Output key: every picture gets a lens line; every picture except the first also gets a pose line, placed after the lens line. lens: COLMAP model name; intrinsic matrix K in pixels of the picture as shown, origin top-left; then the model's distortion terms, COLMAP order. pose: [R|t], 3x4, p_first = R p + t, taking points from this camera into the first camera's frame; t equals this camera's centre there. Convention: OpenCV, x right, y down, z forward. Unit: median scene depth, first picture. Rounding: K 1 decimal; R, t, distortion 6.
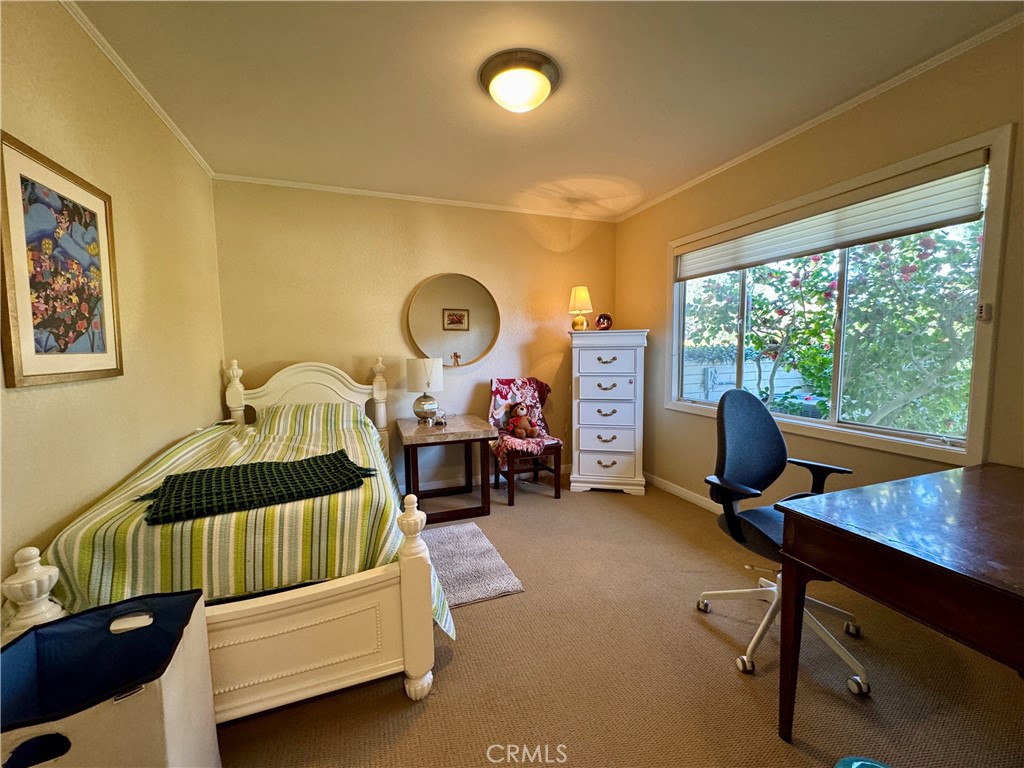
lens RADIAL K [[409.4, 0, 510.9], [0, 409.4, 384.2], [0, 0, 1]] dist [-0.001012, -0.000059]
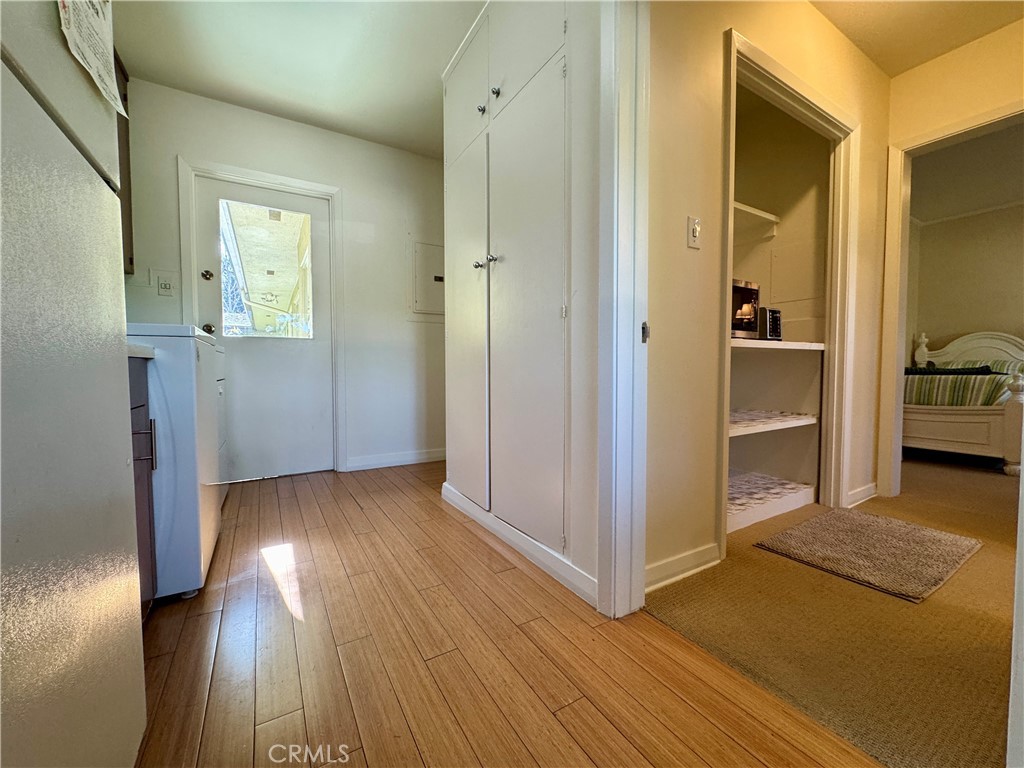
lens RADIAL K [[409.4, 0, 510.9], [0, 409.4, 384.2], [0, 0, 1]] dist [-0.001012, -0.000059]
pose [[0.189828, 0.045867, -0.980745, 1.344442], [-0.086220, 0.995828, 0.029884, 0.507873], [0.978024, 0.078887, 0.192991, -1.964623]]
